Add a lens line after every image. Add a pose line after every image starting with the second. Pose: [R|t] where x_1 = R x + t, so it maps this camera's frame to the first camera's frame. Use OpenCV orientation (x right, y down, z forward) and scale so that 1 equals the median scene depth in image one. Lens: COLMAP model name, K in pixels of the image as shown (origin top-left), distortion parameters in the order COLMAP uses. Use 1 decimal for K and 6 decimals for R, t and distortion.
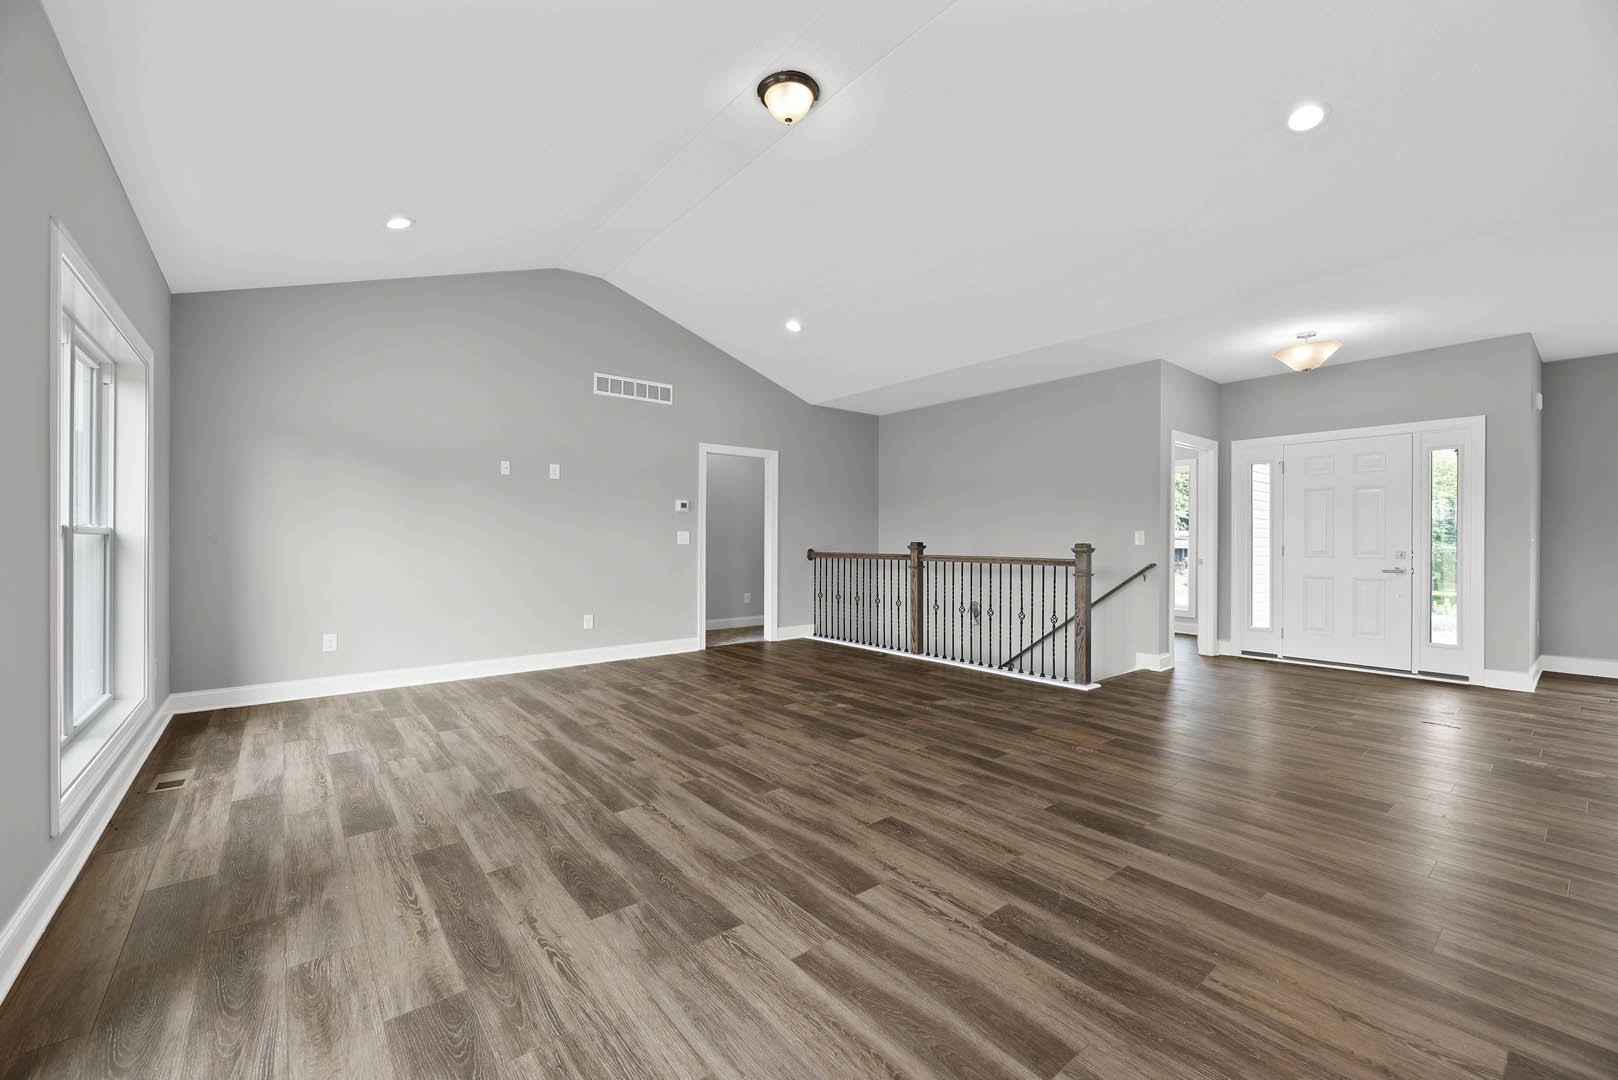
lens RADIAL K [[652.3, 0, 803.5], [0, 652.3, 539.9], [0, 0, 1]] dist [-0.003002, -0.000335]
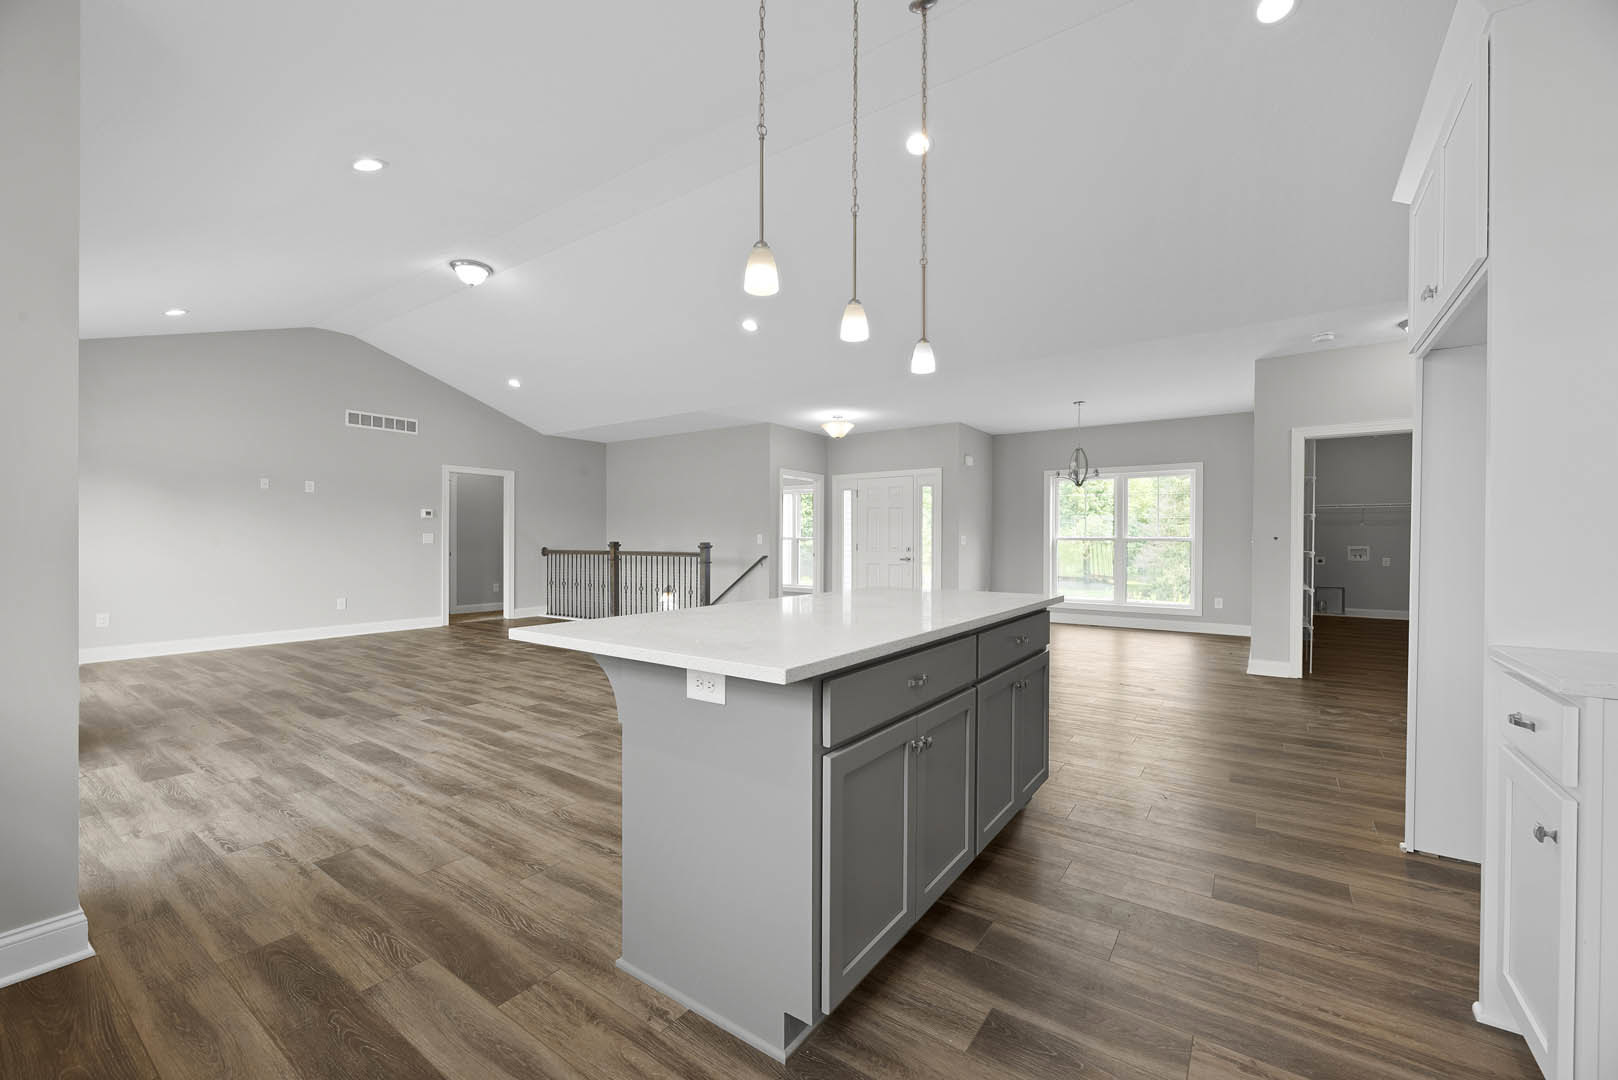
lens RADIAL K [[651.4, 0, 804.8], [0, 651.4, 544.2], [0, 0, 1]] dist [-0.002961, 0.000031]
pose [[0.962669, -0.001451, 0.270676, 0.254872], [-0.000005, 0.999986, 0.005377, 0.001595], [-0.270680, -0.005177, 0.962655, -0.603782]]
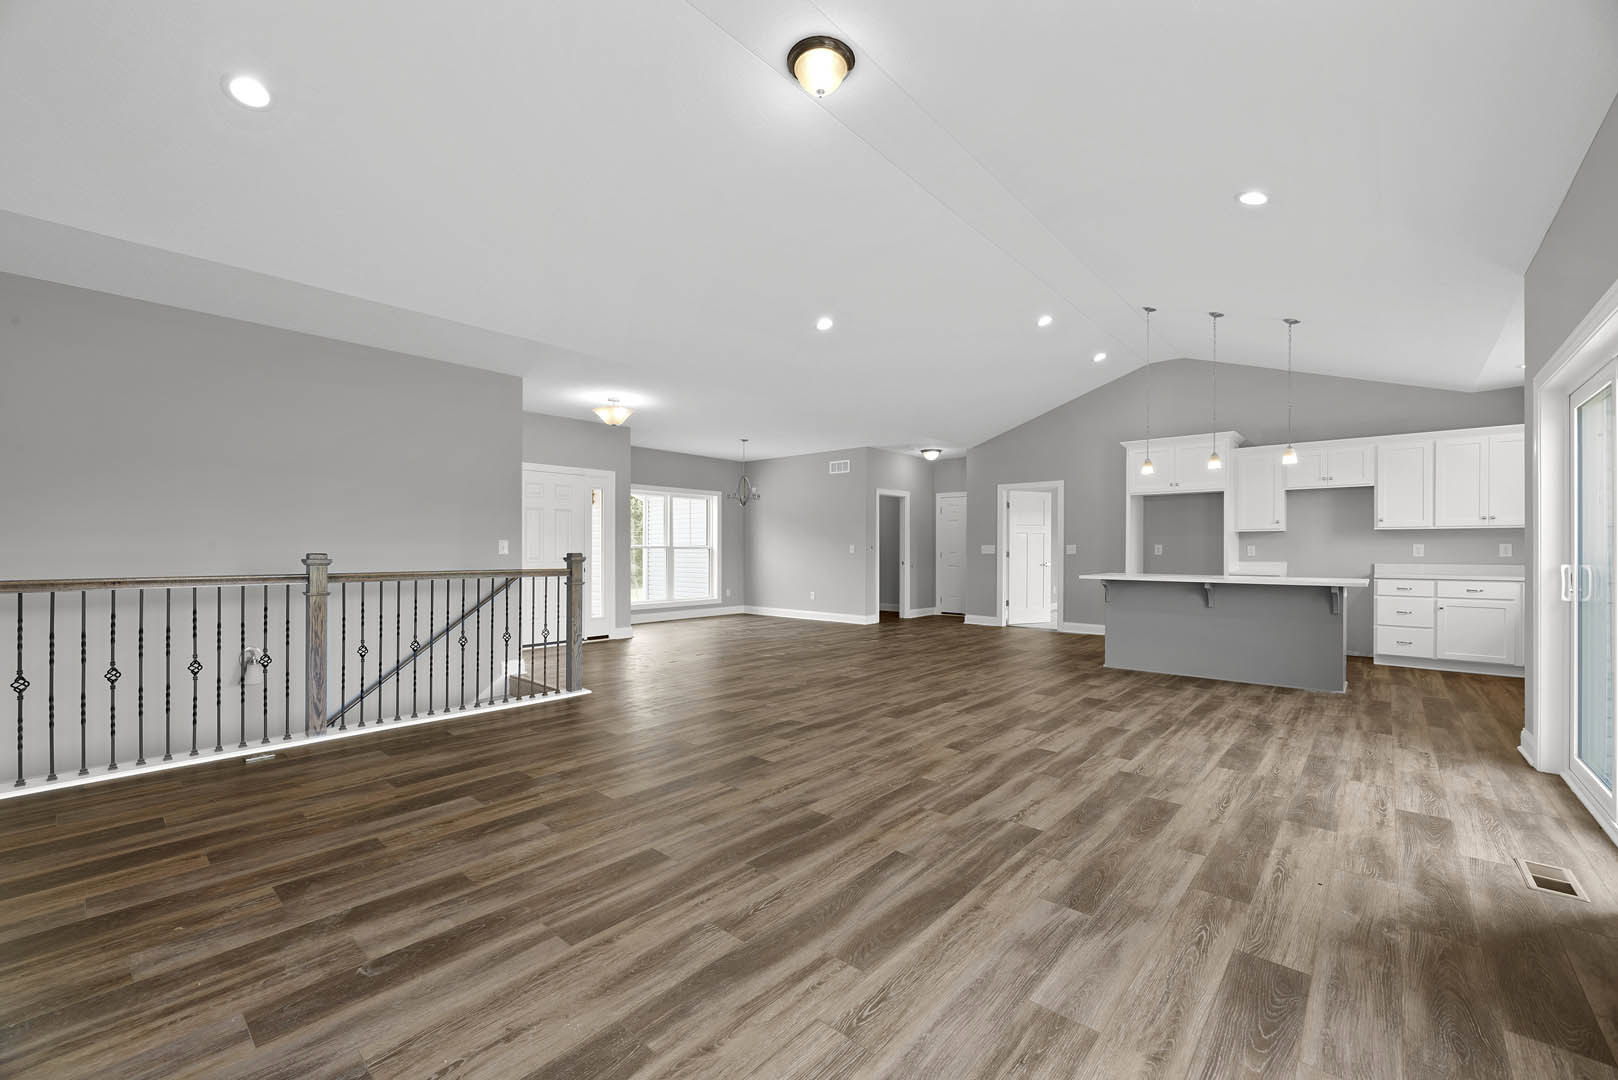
lens RADIAL K [[657.0, 0, 804.1], [0, 657.0, 549.3], [0, 0, 1]] dist [-0.002461, -0.000025]
pose [[-0.166990, -0.003488, 0.985952, -0.694068], [-0.000455, 0.999994, 0.003461, -0.003796], [-0.985958, 0.000130, -0.166991, 0.878692]]
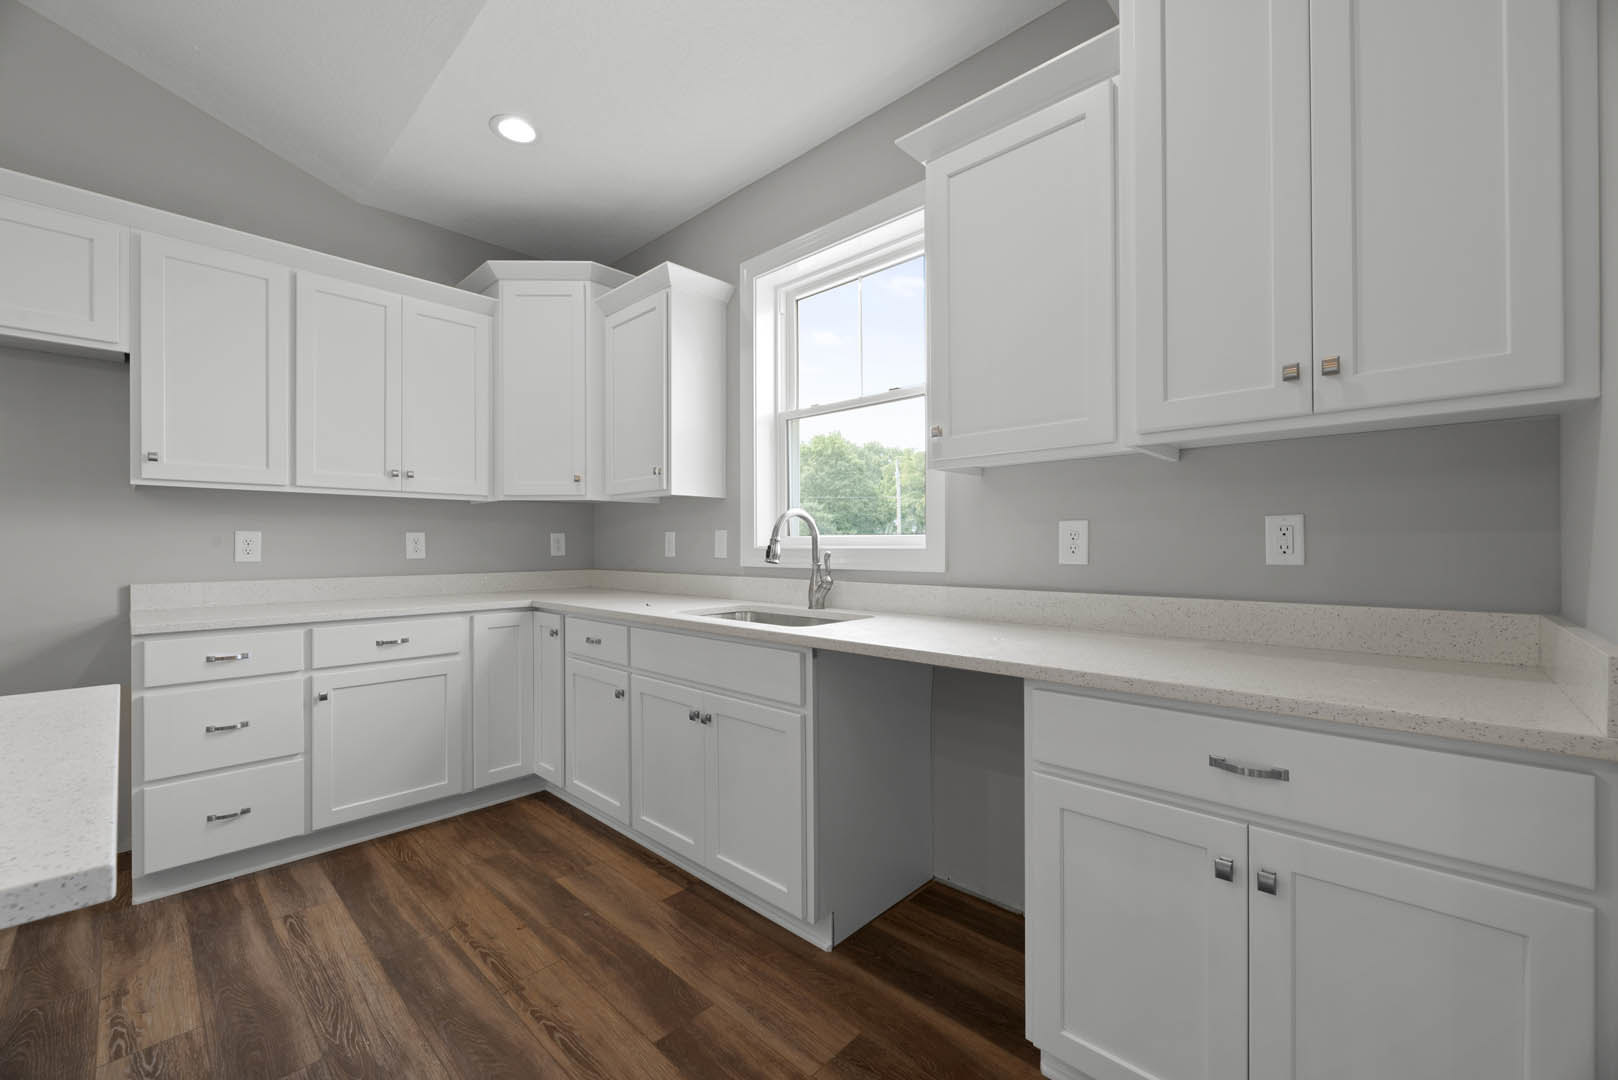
lens RADIAL K [[651.4, 0, 804.8], [0, 651.4, 544.2], [0, 0, 1]] dist [-0.002961, 0.000031]
pose [[-0.991695, -0.000287, -0.128615, 0.090500], [-0.000264, 1.000000, -0.000197, 0.000756], [0.128615, -0.000162, -0.991695, -0.064579]]
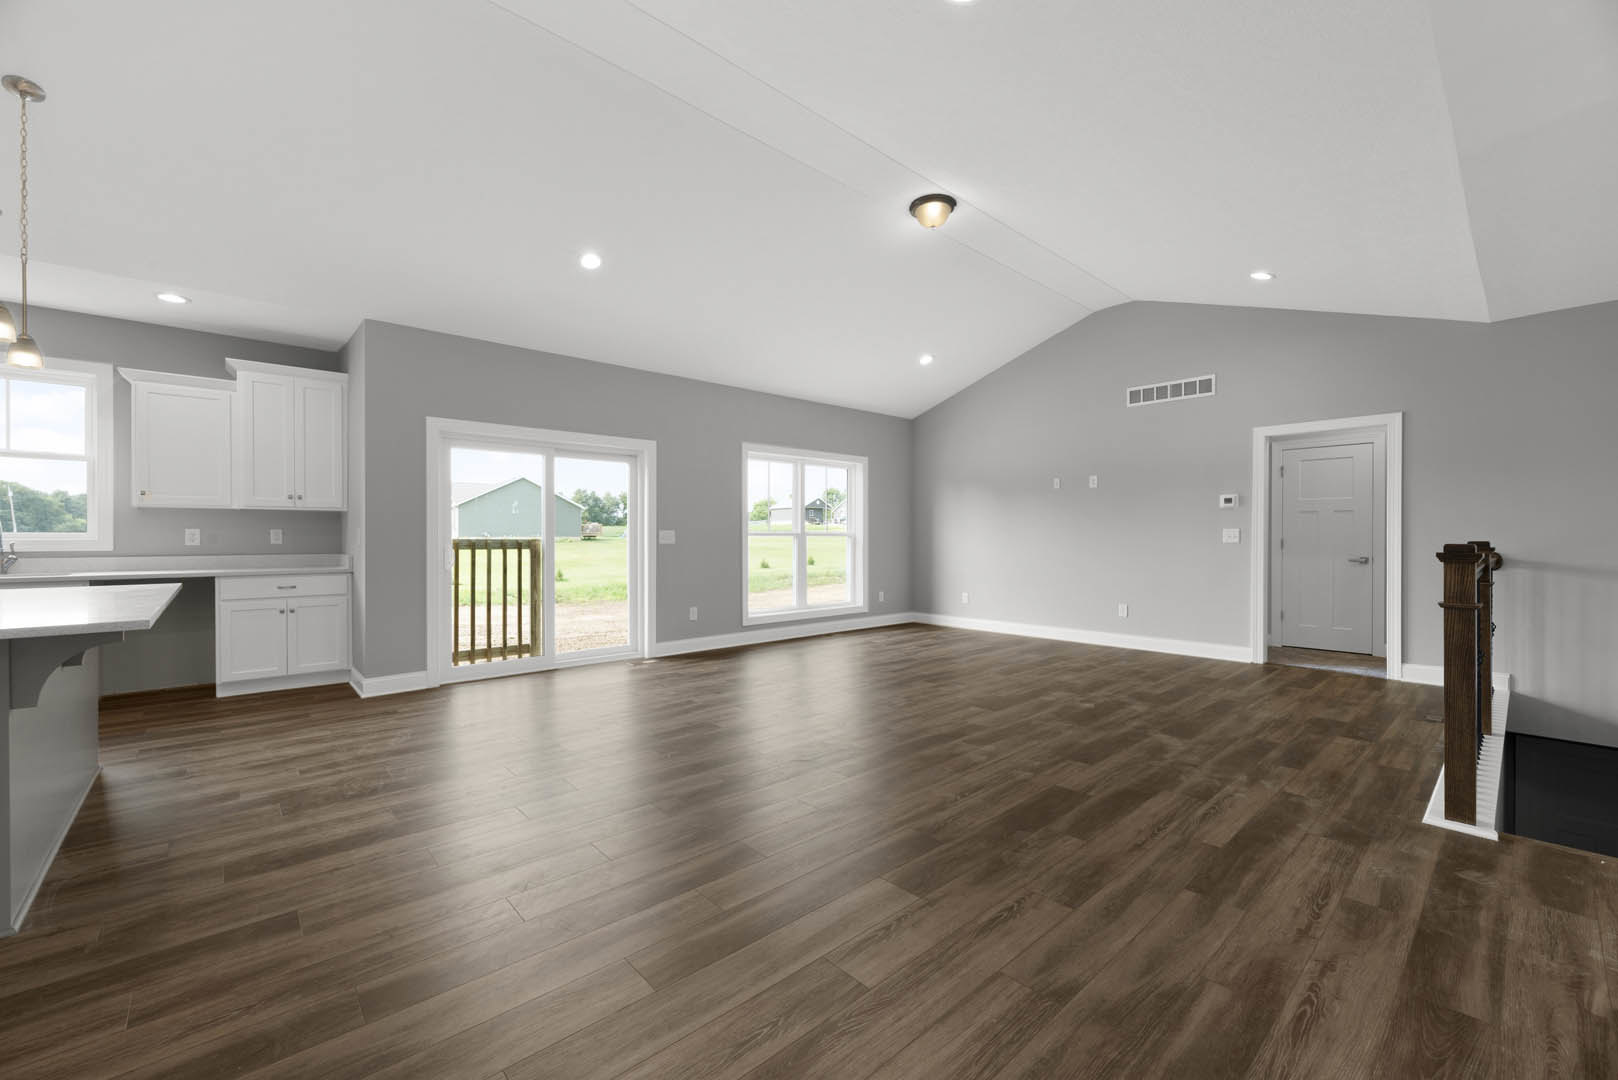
lens RADIAL K [[652.3, 0, 803.5], [0, 652.3, 539.9], [0, 0, 1]] dist [-0.003002, -0.000335]
pose [[0.048590, 0.001071, -0.998818, 0.978994], [-0.000522, 0.999999, 0.001047, 0.002427], [0.998819, 0.000471, 0.048590, 0.497854]]
